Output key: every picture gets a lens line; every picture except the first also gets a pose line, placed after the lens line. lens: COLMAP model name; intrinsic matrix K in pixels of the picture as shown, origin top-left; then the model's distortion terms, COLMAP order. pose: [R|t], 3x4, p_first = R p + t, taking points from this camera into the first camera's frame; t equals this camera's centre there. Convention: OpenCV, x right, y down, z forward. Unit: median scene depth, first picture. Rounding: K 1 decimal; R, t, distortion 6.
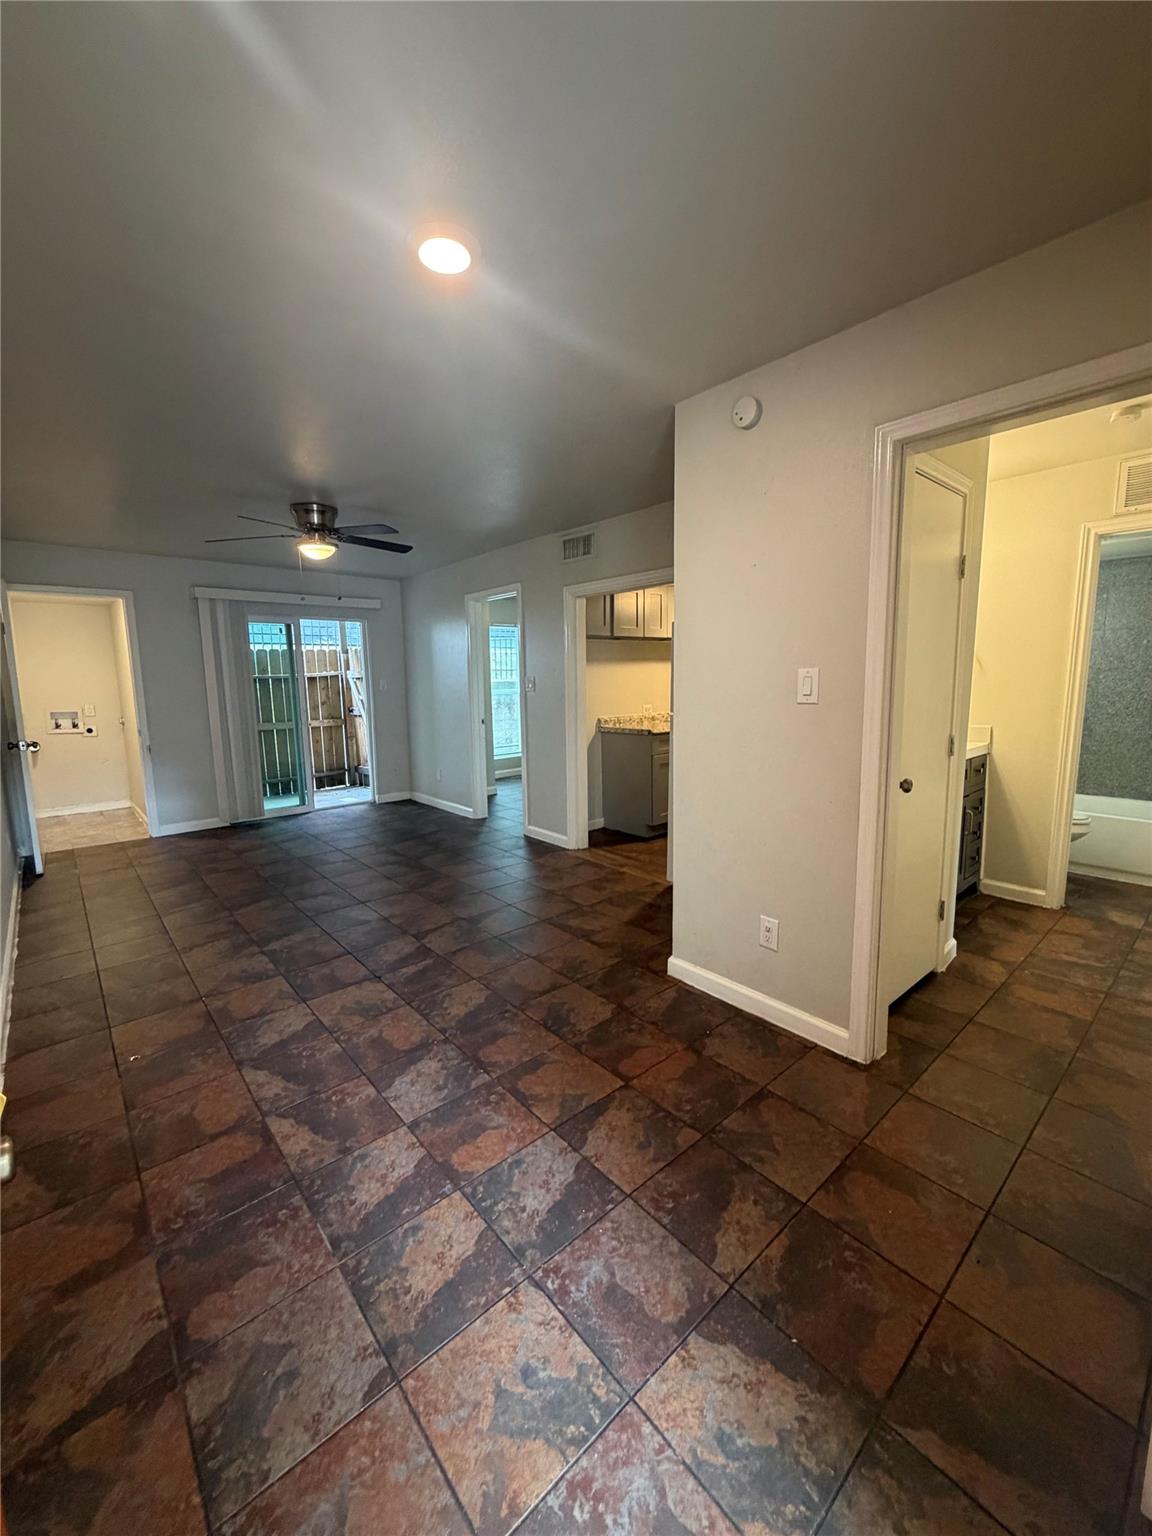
lens RADIAL K [[612.3, 0, 592.3], [0, 612.3, 783.6], [0, 0, 1]] dist [0.000590, 0.007860]
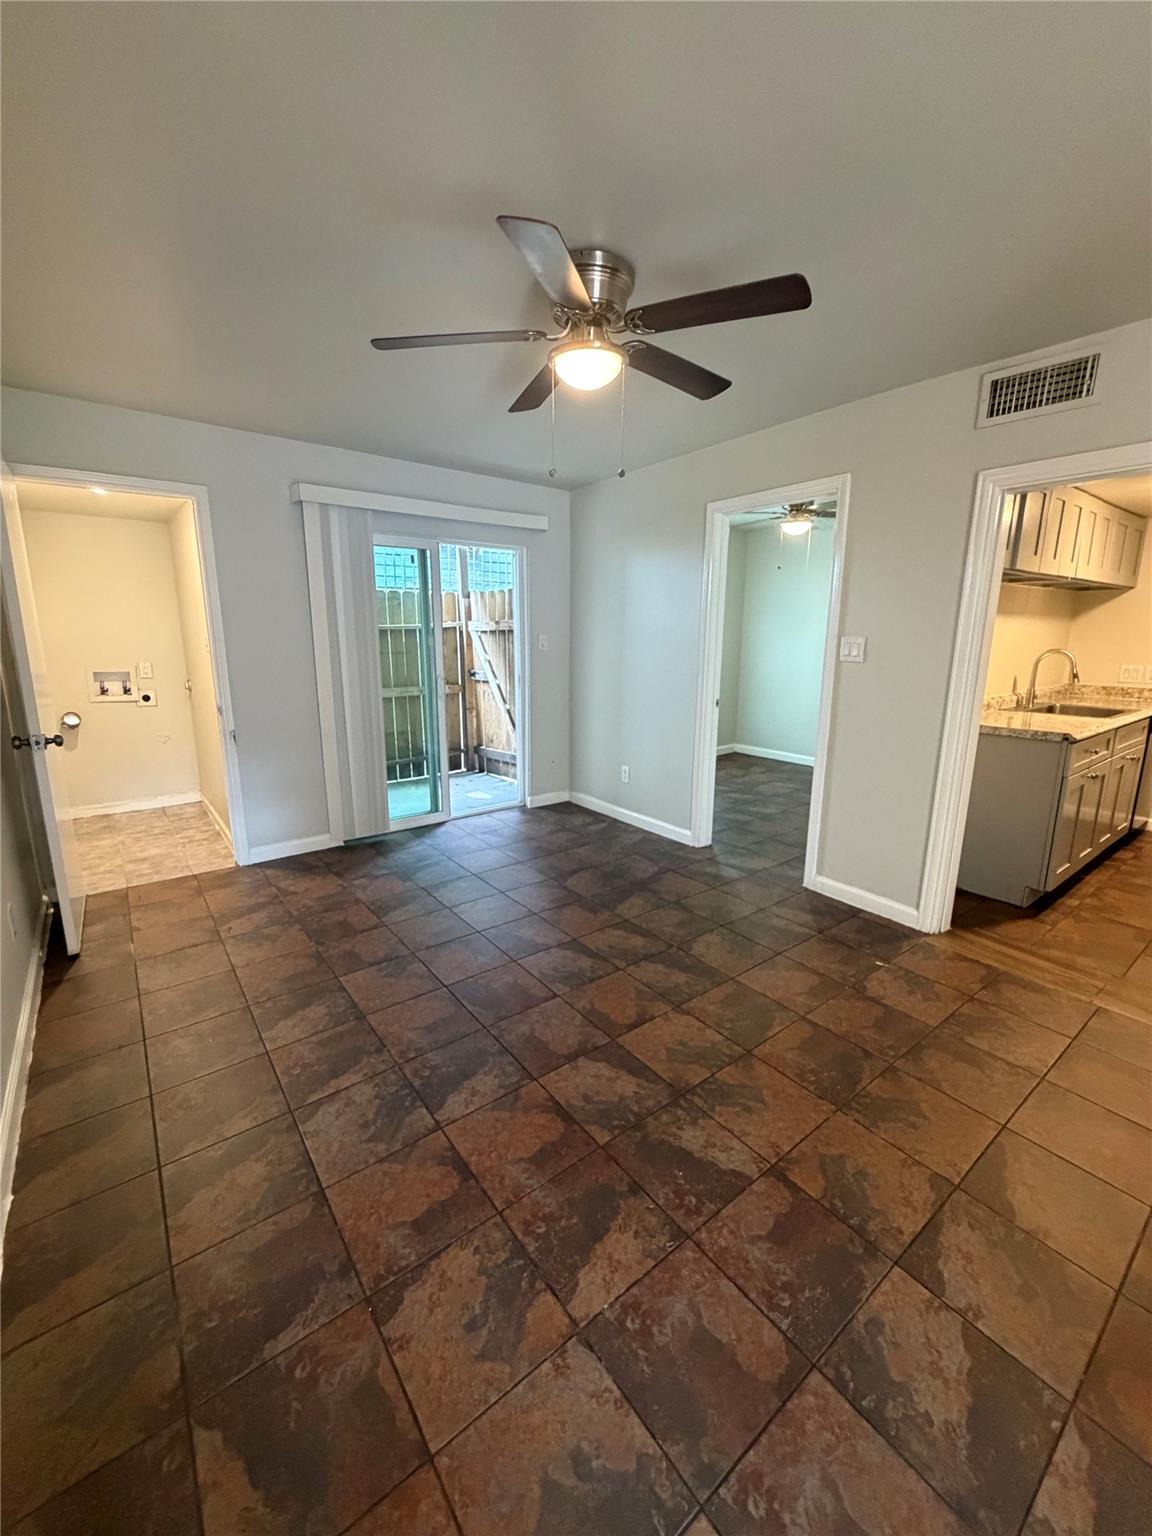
lens RADIAL K [[613.8, 0, 576.0], [0, 613.8, 768.0], [0, 0, 1]] dist [0.001480, -0.000140]
pose [[0.996664, 0.039457, -0.071437, -0.286579], [-0.036644, 0.998517, 0.040268, -0.053259], [0.072920, -0.037516, 0.996632, 0.340733]]
